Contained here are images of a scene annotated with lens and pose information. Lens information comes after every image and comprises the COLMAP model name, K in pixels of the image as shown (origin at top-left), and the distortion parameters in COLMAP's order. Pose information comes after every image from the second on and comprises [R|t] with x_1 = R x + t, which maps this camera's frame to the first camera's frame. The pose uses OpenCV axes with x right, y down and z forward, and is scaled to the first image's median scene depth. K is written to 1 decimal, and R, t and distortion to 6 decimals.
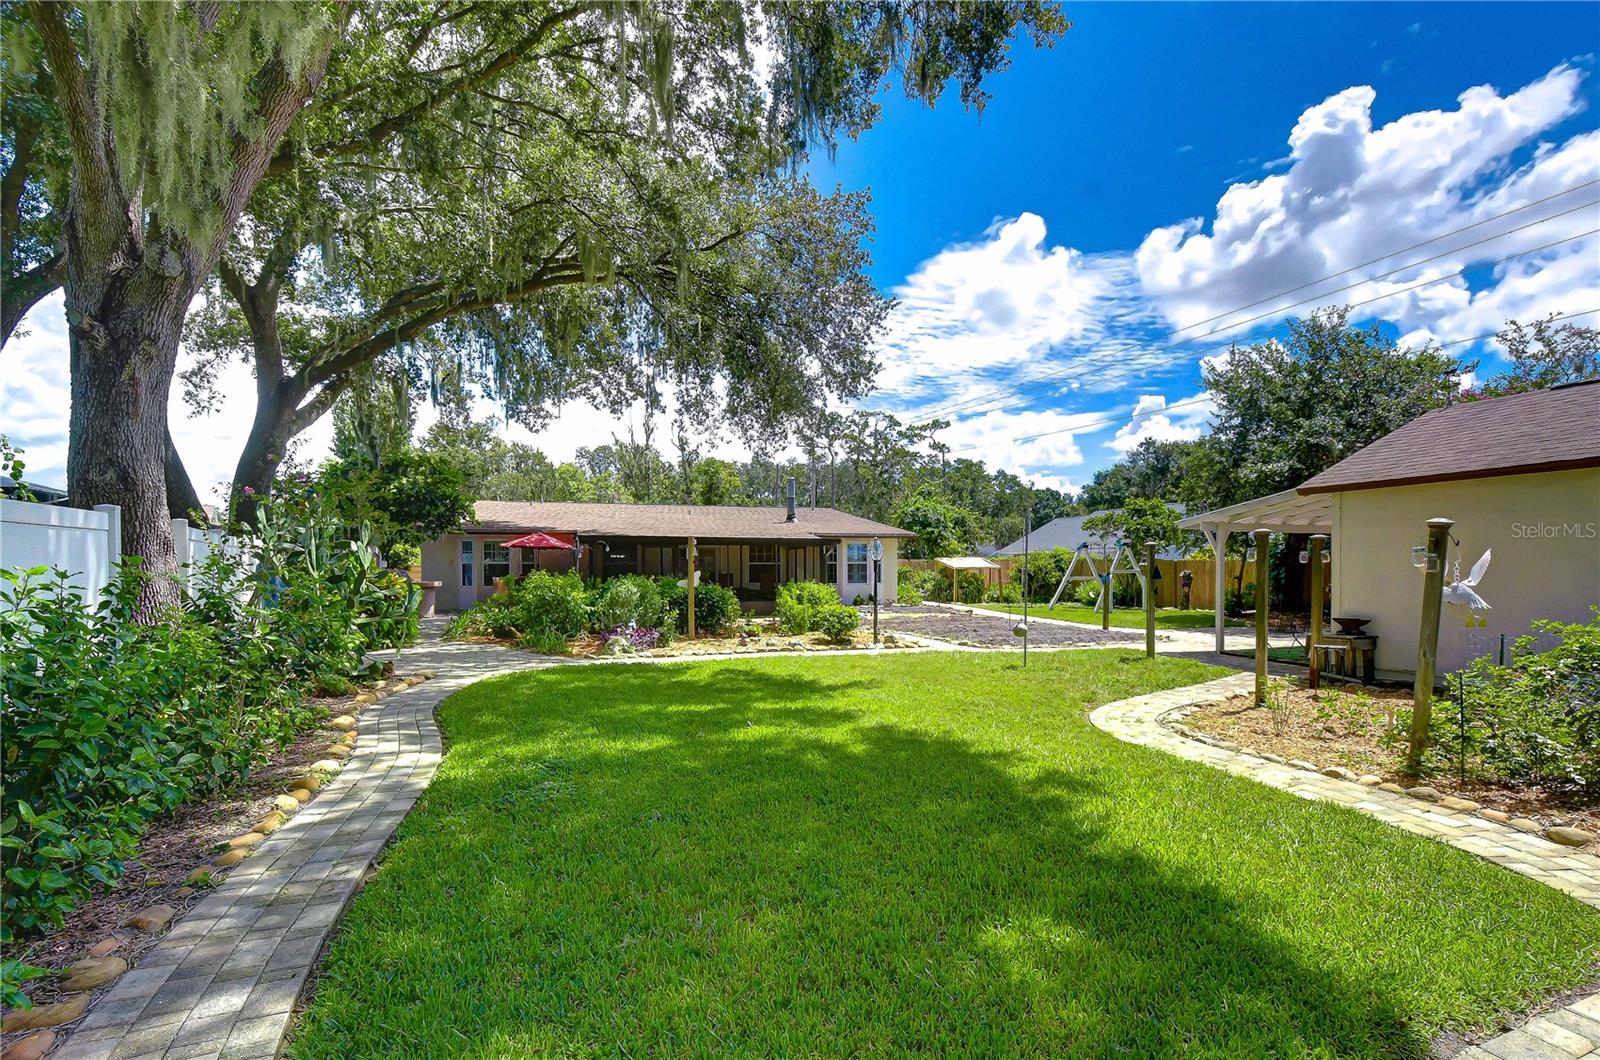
lens RADIAL K [[739.4, 0, 794.3], [0, 739.4, 558.8], [0, 0, 1]] dist [0.001319, -0.003647]
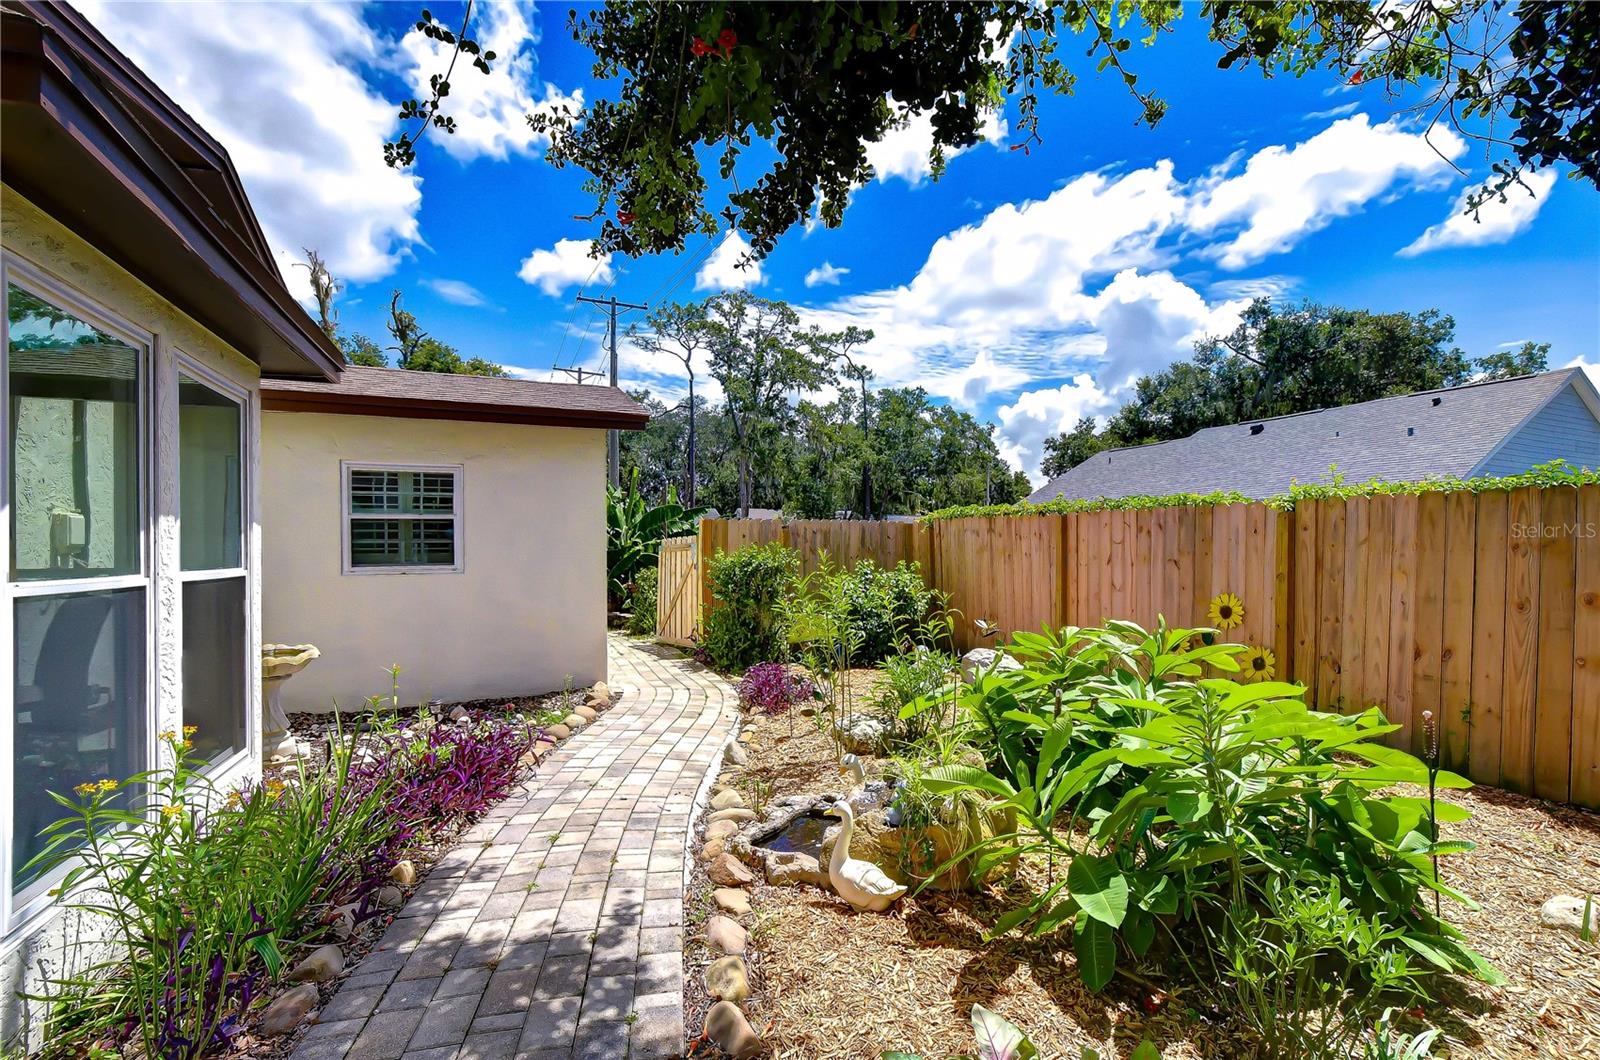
lens RADIAL K [[701.3, 0, 806.7], [0, 701.3, 555.1], [0, 0, 1]] dist [-0.001710, -0.000726]
pose [[0.990445, -0.002767, 0.137882, 0.176867], [0.000138, 0.999818, 0.019073, 0.011649], [-0.137910, -0.018872, 0.990265, 1.052592]]
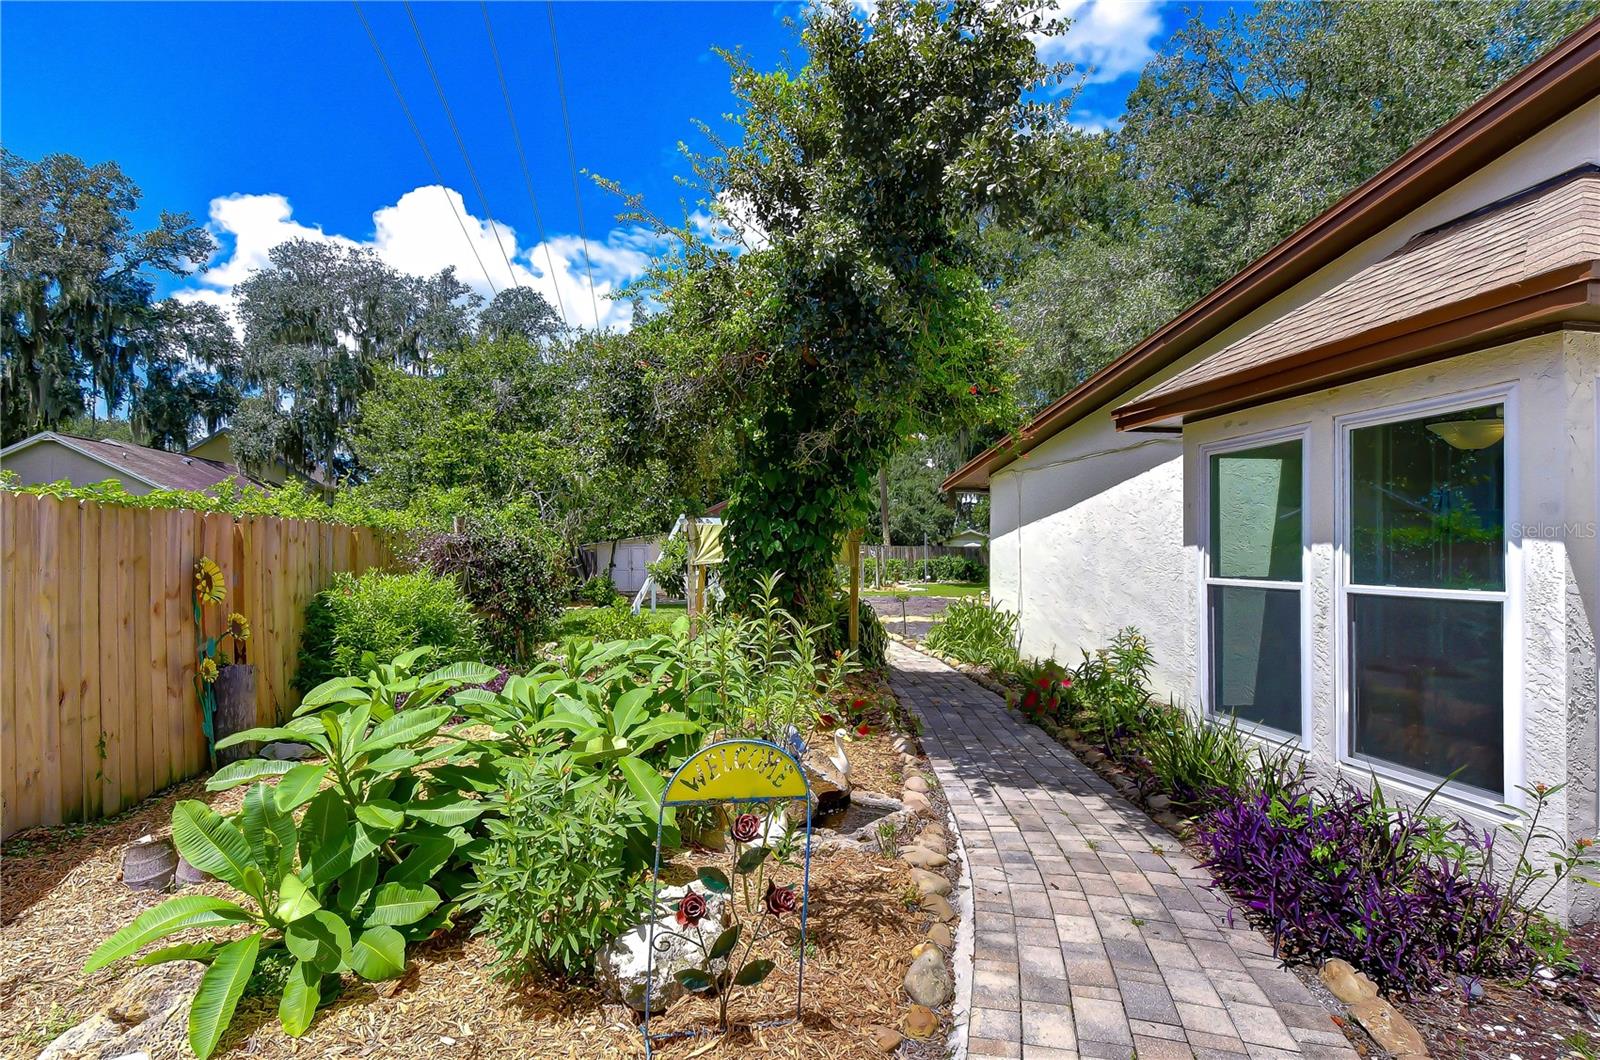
lens RADIAL K [[739.4, 0, 794.3], [0, 739.4, 558.8], [0, 0, 1]] dist [0.001319, -0.003647]
pose [[-0.995874, -0.002600, 0.090711, 0.185796], [-0.002357, 0.999993, 0.002783, 0.011420], [-0.090717, 0.002558, -0.995873, 1.211556]]
